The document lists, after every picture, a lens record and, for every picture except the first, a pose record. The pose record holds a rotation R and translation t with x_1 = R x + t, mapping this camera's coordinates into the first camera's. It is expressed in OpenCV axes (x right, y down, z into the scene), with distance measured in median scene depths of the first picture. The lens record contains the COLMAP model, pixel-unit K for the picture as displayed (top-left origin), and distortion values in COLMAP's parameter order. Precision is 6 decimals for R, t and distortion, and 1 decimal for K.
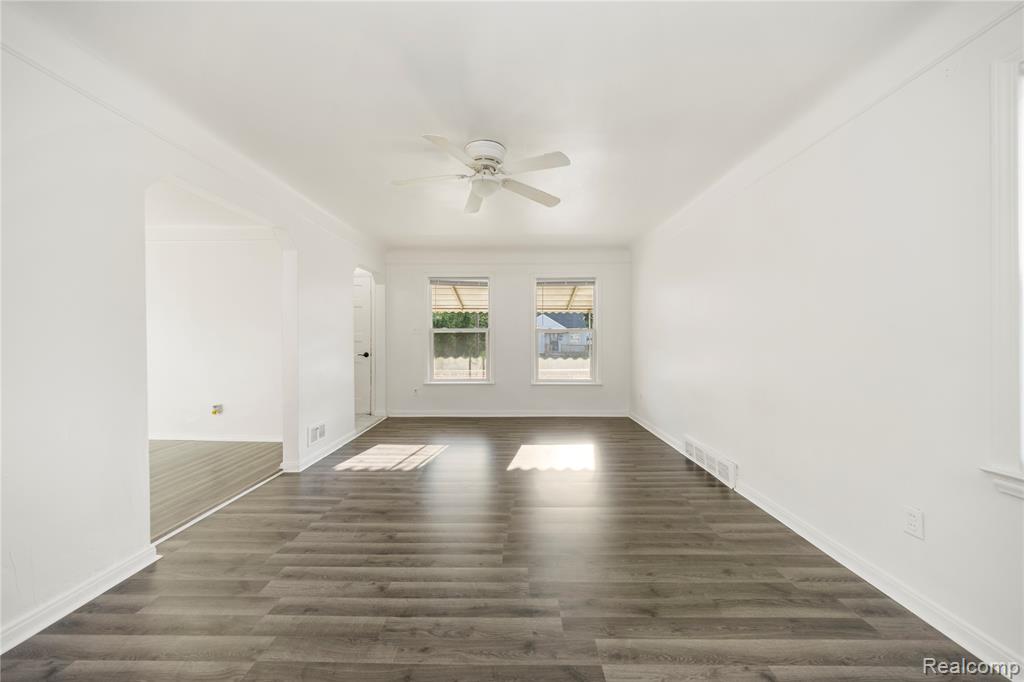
lens RADIAL K [[354.5, 0, 516.7], [0, 354.5, 345.9], [0, 0, 1]] dist [-0.000586, -0.000379]
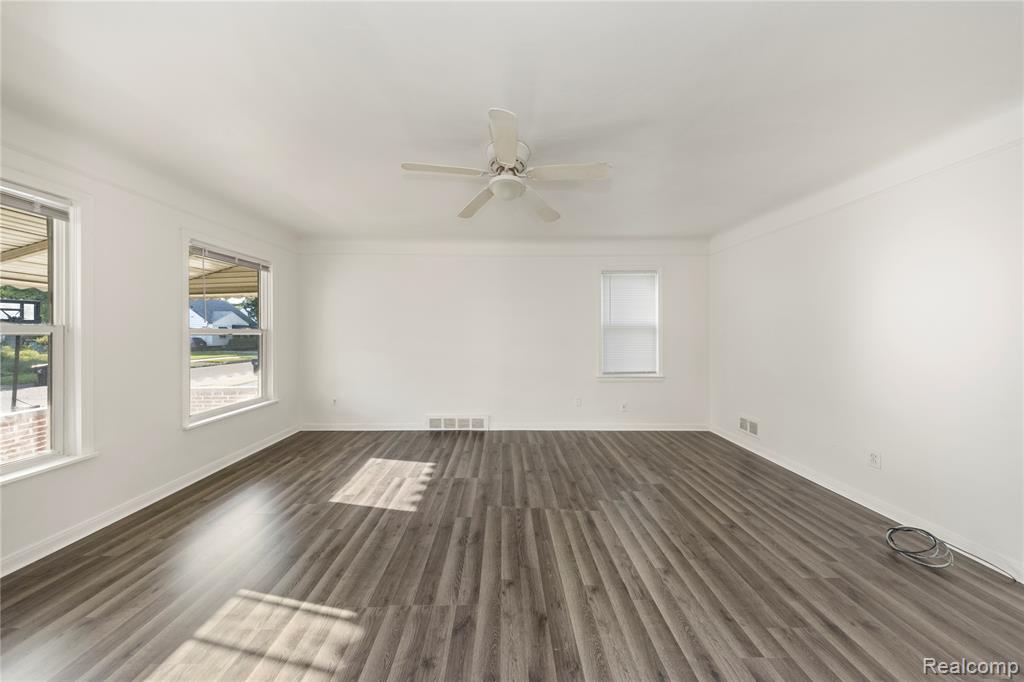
lens RADIAL K [[303.0, 0, 508.4], [0, 303.0, 335.8], [0, 0, 1]] dist [-0.003570, 0.000073]
pose [[-0.018934, -0.019886, 0.999623, -1.384195], [0.027762, 0.999406, 0.020408, -0.113035], [-0.999435, 0.028138, -0.018371, 1.568406]]
